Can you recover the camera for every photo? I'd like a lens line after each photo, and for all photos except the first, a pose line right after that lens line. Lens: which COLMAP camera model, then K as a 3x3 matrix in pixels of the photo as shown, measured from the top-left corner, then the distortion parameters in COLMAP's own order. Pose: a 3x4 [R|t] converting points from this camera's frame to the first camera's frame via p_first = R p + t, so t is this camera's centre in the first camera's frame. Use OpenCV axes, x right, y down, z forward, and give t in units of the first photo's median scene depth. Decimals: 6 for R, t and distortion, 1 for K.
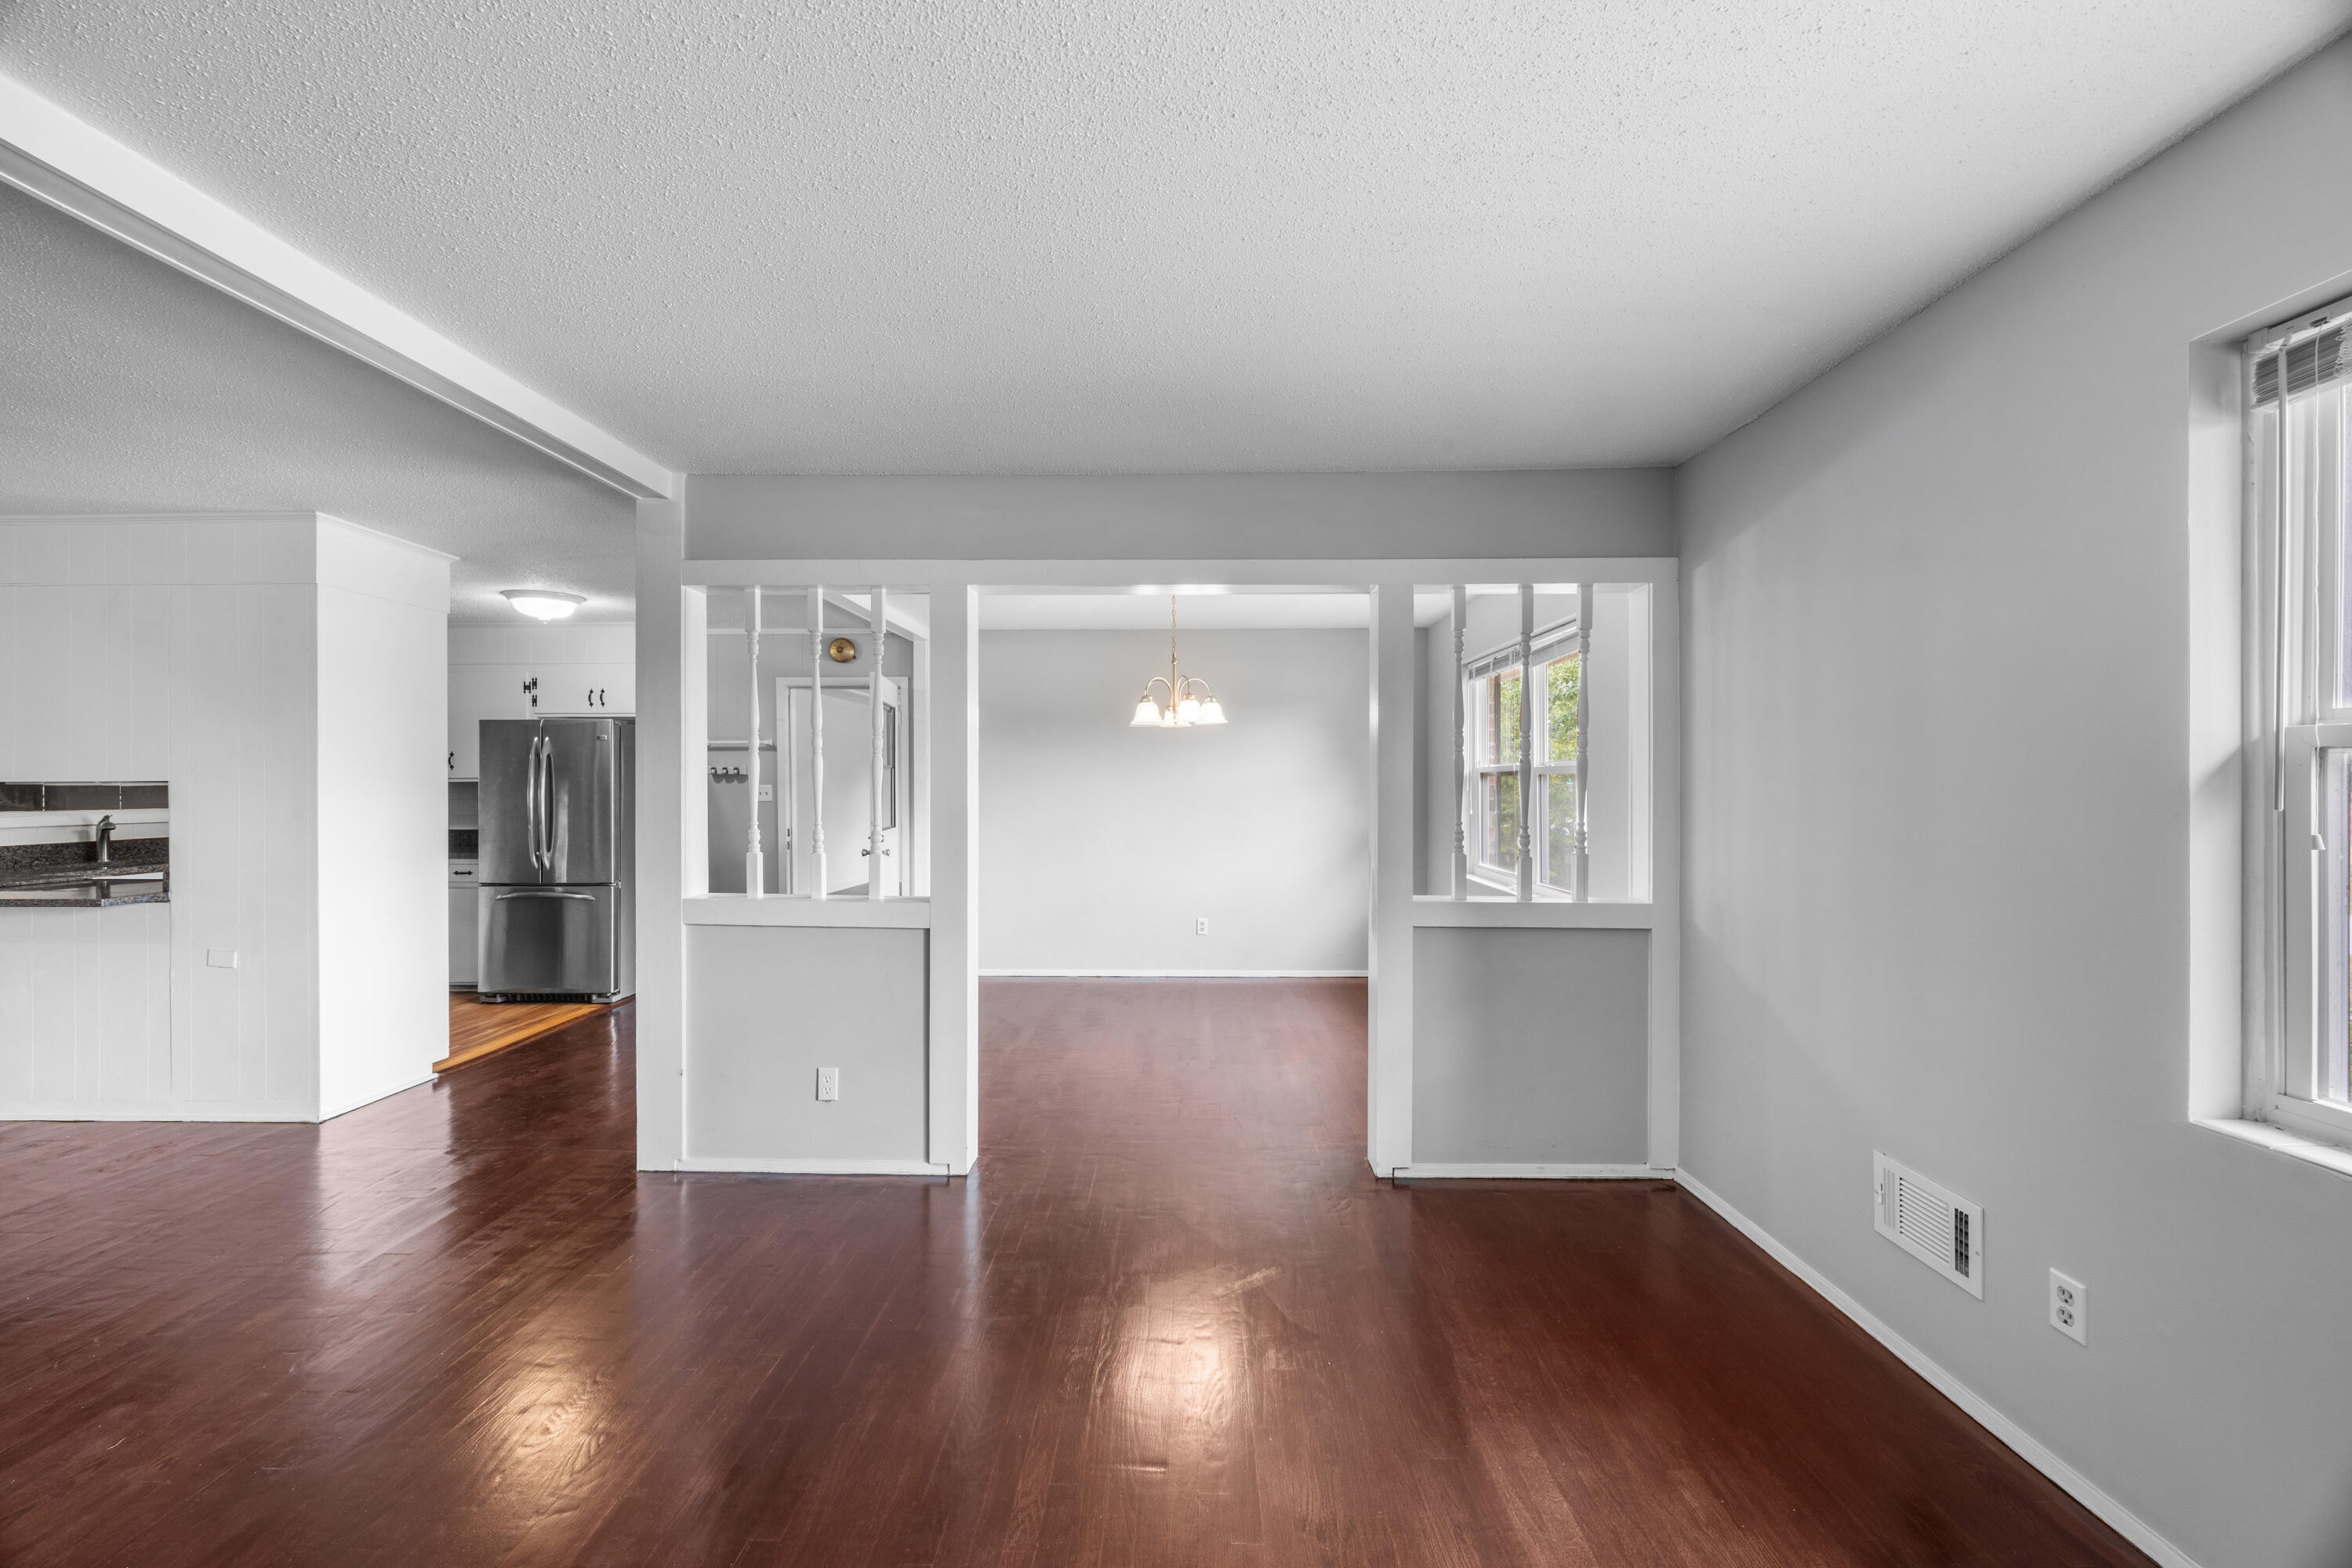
lens RADIAL K [[899.6, 0, 1169.7], [0, 899.6, 796.5], [0, 0, 1]] dist [-0.001227, 0.000305]
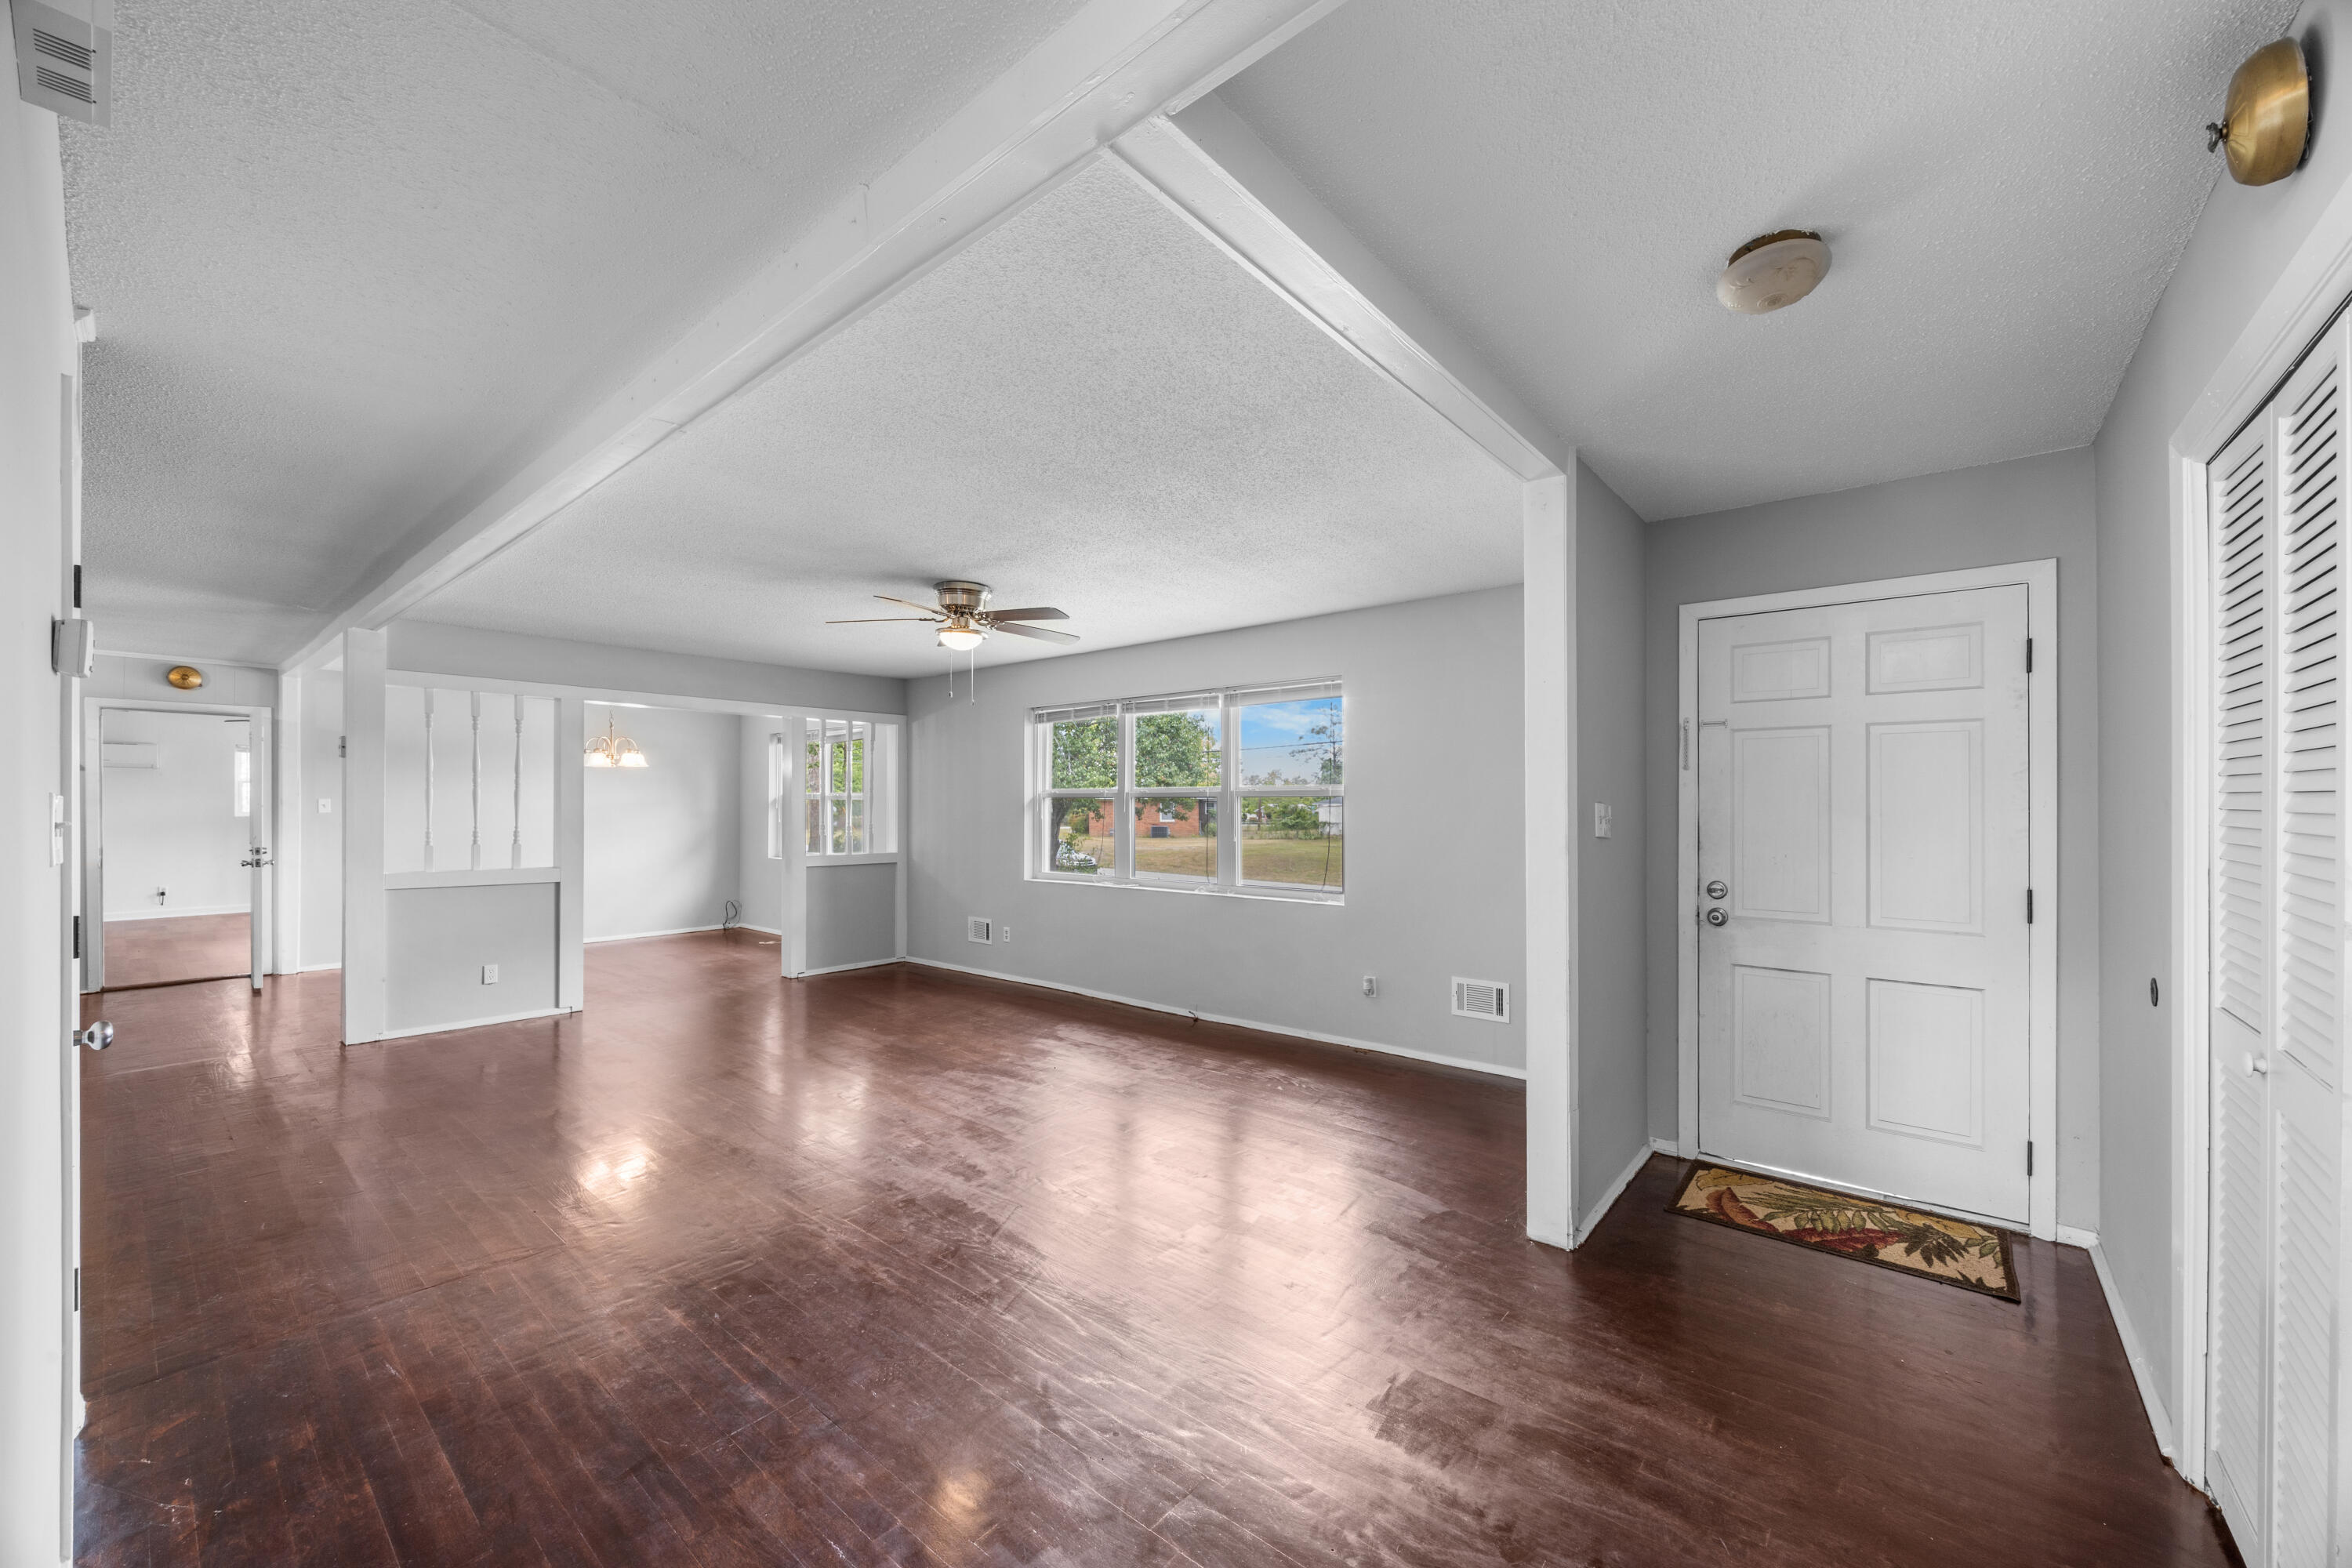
lens RADIAL K [[899.6, 0, 1177.7], [0, 899.6, 801.3], [0, 0, 1]] dist [-0.001227, 0.000305]
pose [[0.629516, 0.002872, 0.776982, -0.908421], [0.008117, 0.999914, -0.010272, 0.008892], [-0.776945, 0.012773, 0.629439, -1.172420]]
